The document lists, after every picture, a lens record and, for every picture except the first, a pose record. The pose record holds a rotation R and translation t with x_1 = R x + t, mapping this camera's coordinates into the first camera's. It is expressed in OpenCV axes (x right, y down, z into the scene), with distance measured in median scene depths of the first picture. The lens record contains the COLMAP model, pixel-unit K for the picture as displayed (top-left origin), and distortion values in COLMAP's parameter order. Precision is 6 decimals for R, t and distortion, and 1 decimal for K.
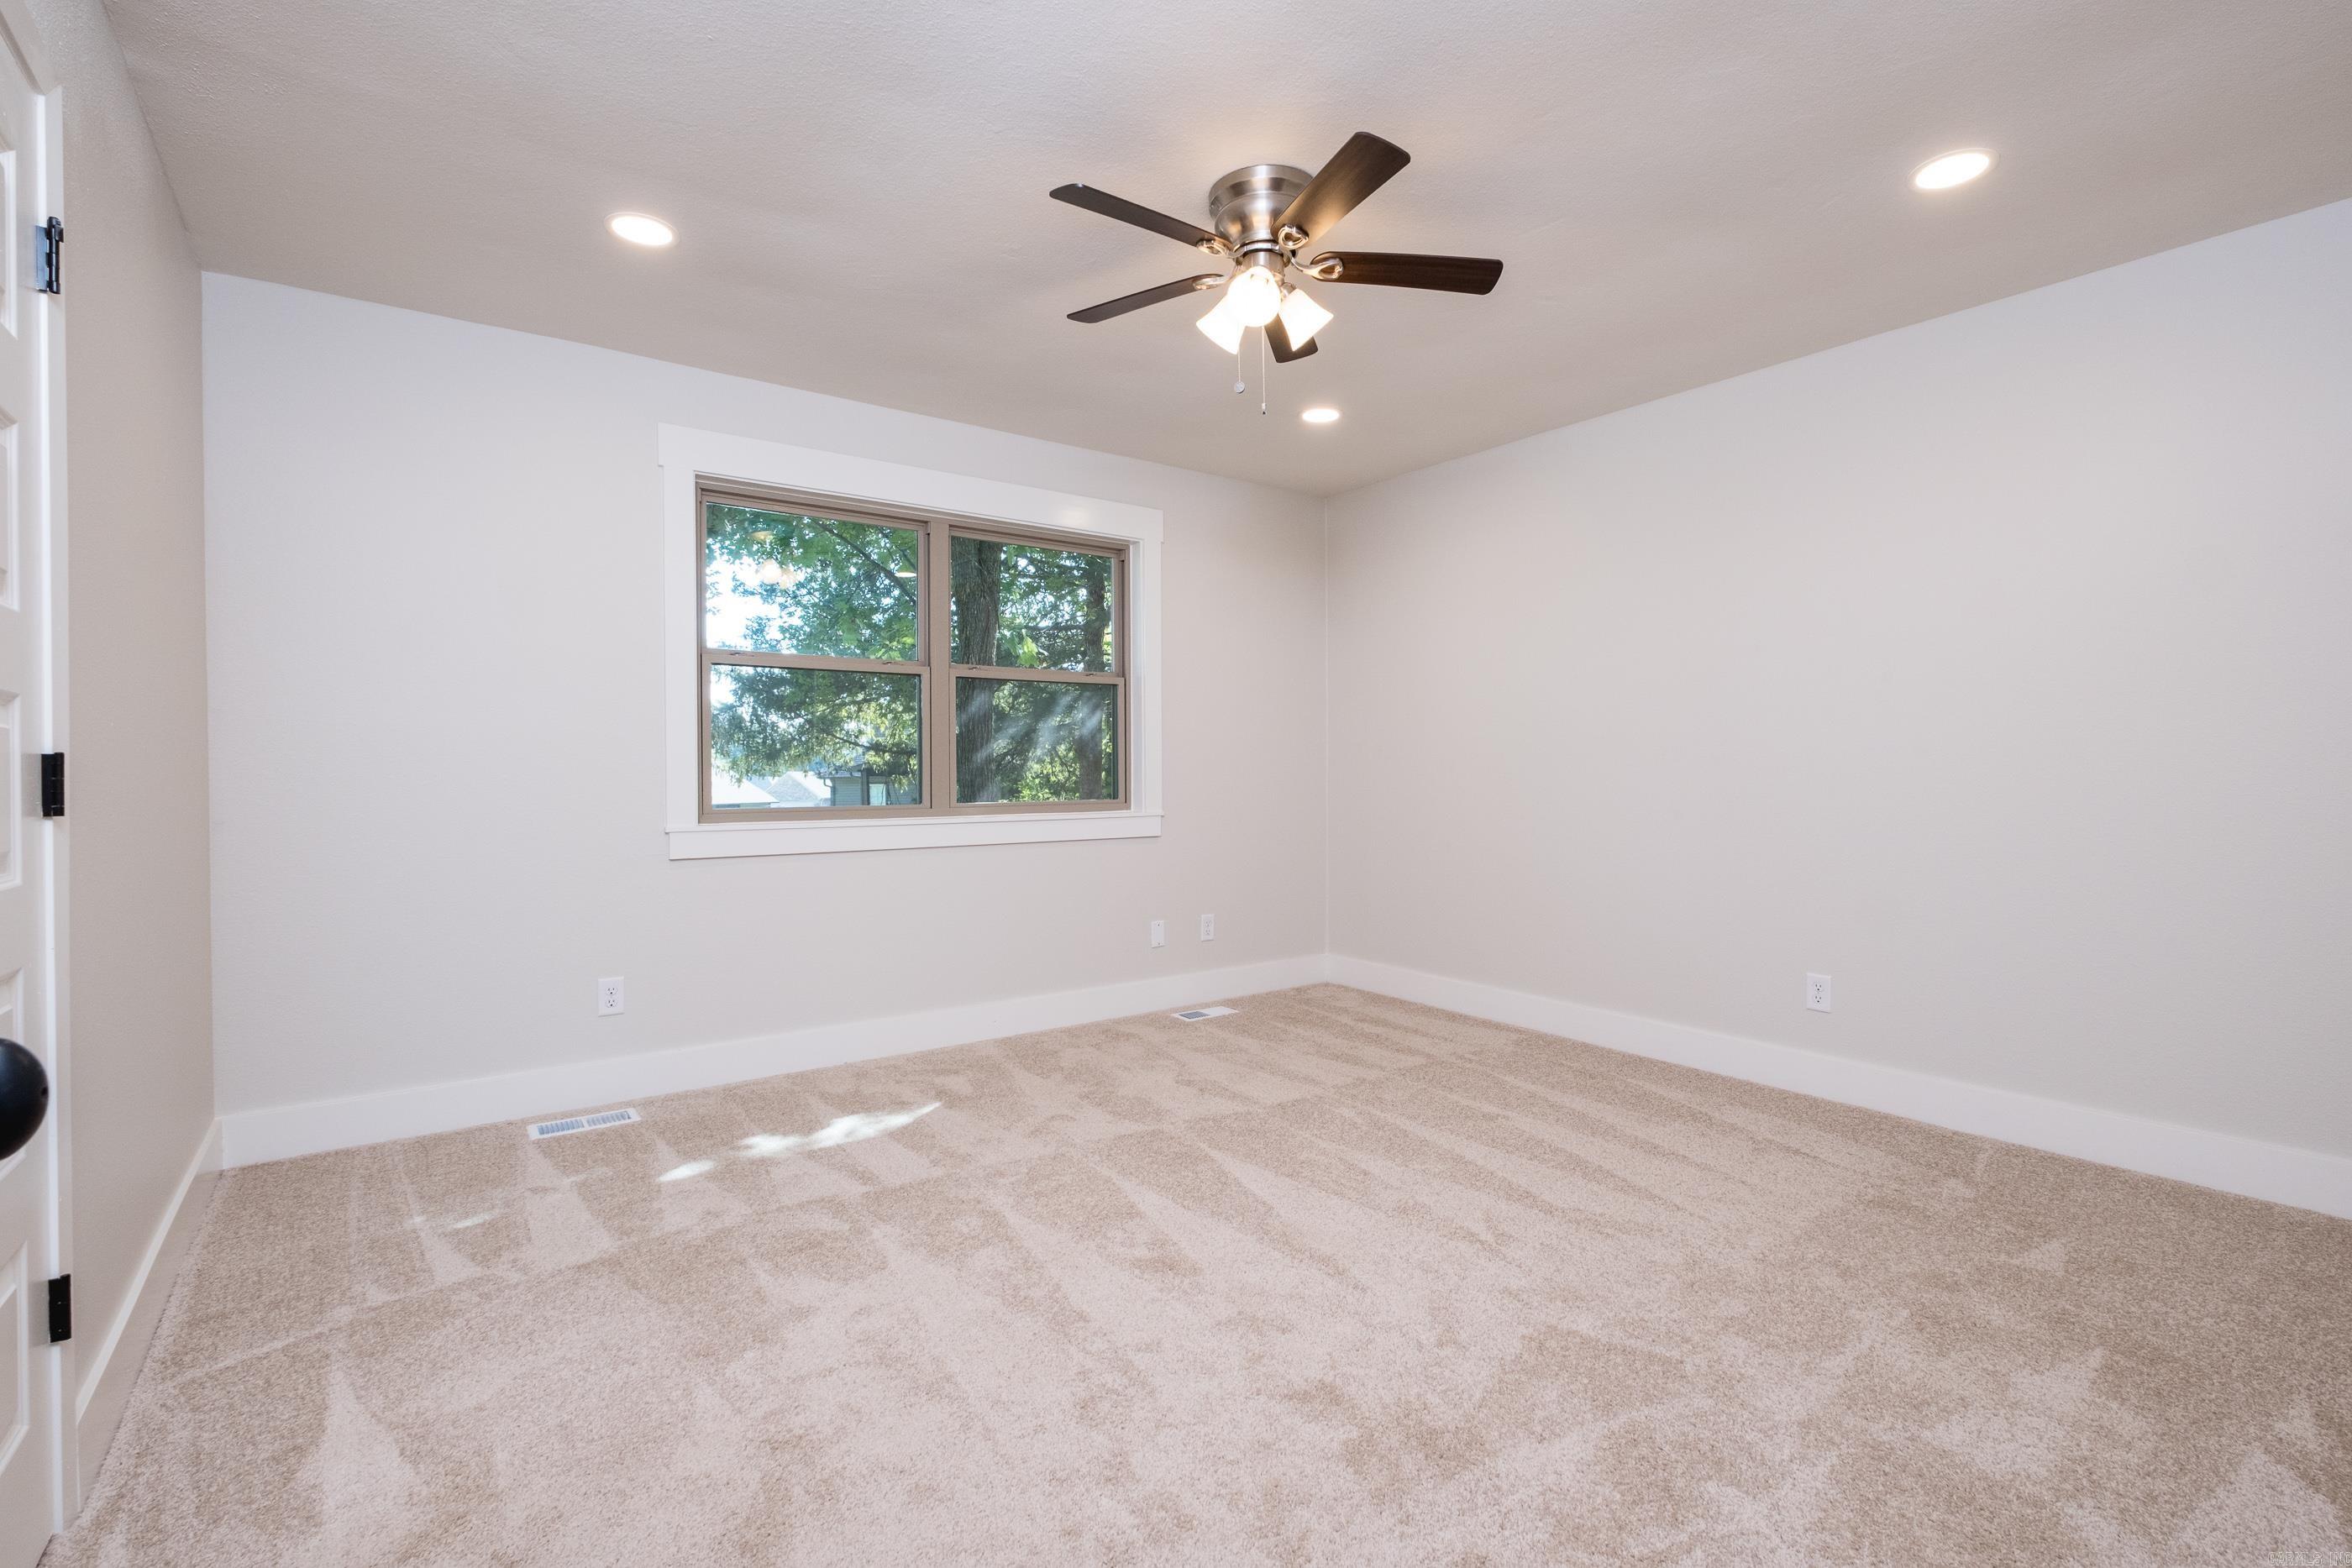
lens RADIAL K [[1023.9, 0, 1176.0], [0, 1023.9, 784.0], [0, 0, 1]] dist [0.001388, -0.003240]
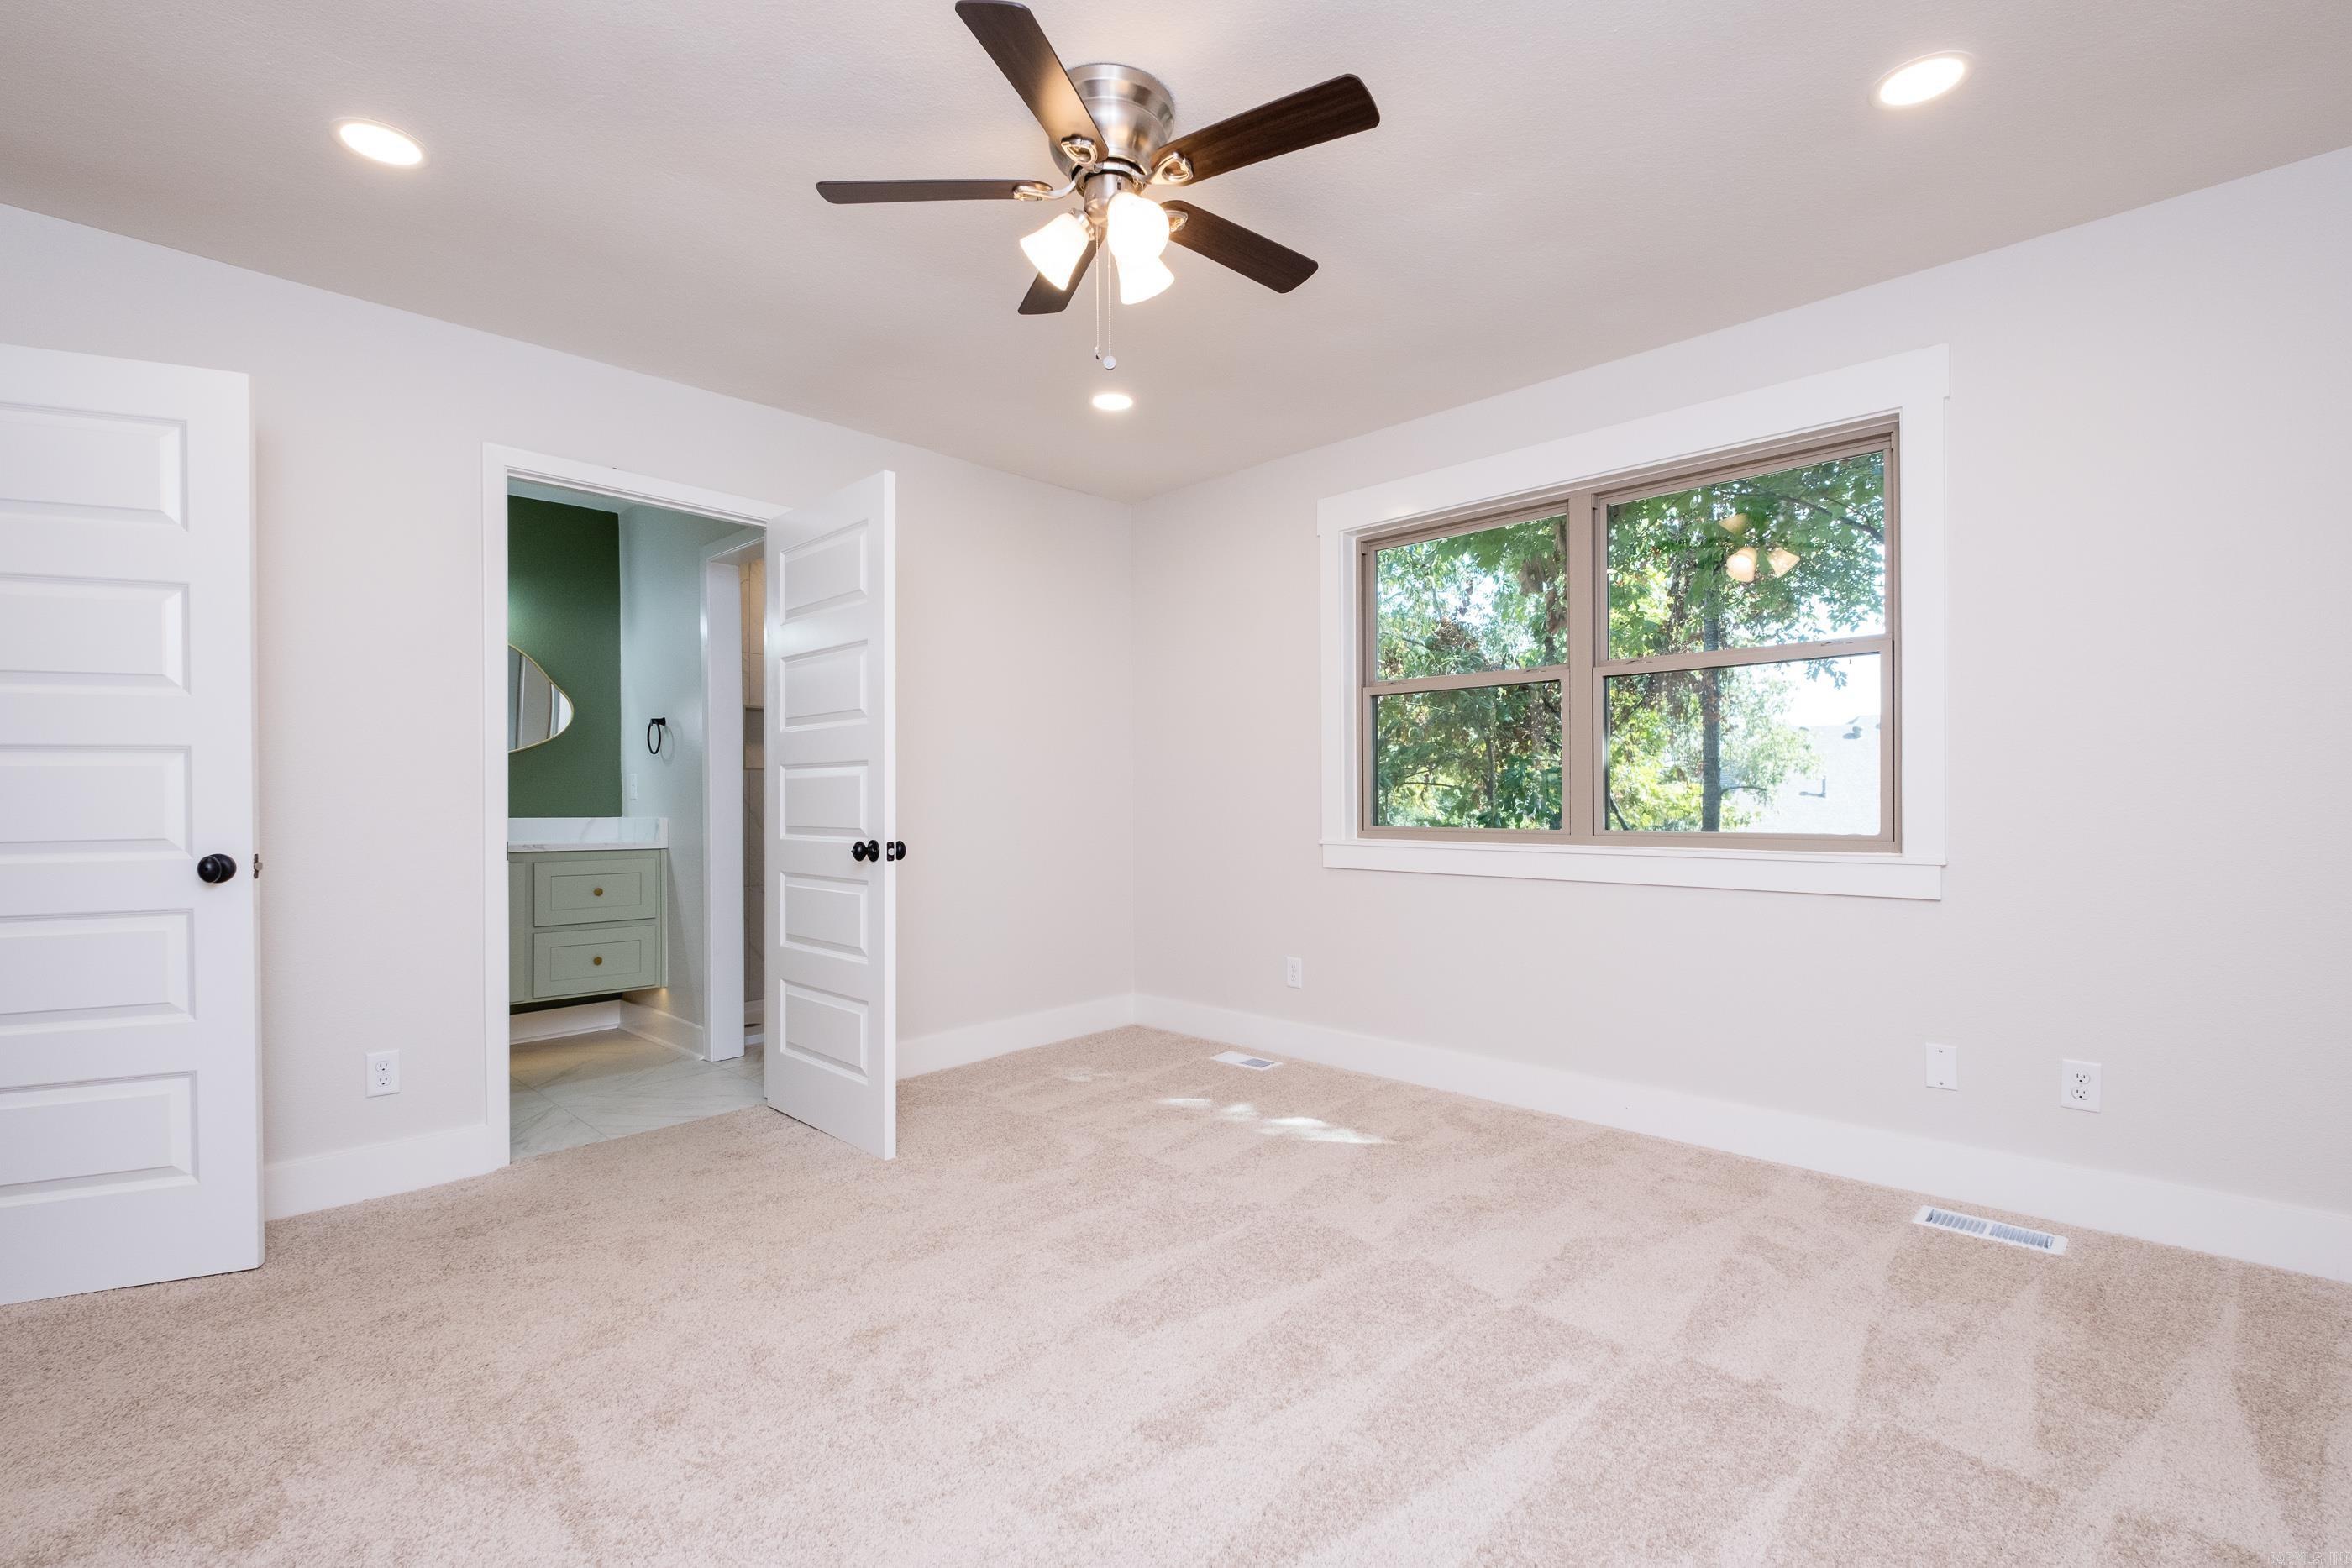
lens RADIAL K [[1008.2, 0, 1174.4], [0, 1008.2, 816.2], [0, 0, 1]] dist [0.002140, -0.002788]
pose [[0.197877, 0.024314, -0.979925, 0.639888], [-0.007360, 0.999701, 0.023318, -0.010483], [0.980199, 0.002598, 0.197996, 0.630740]]
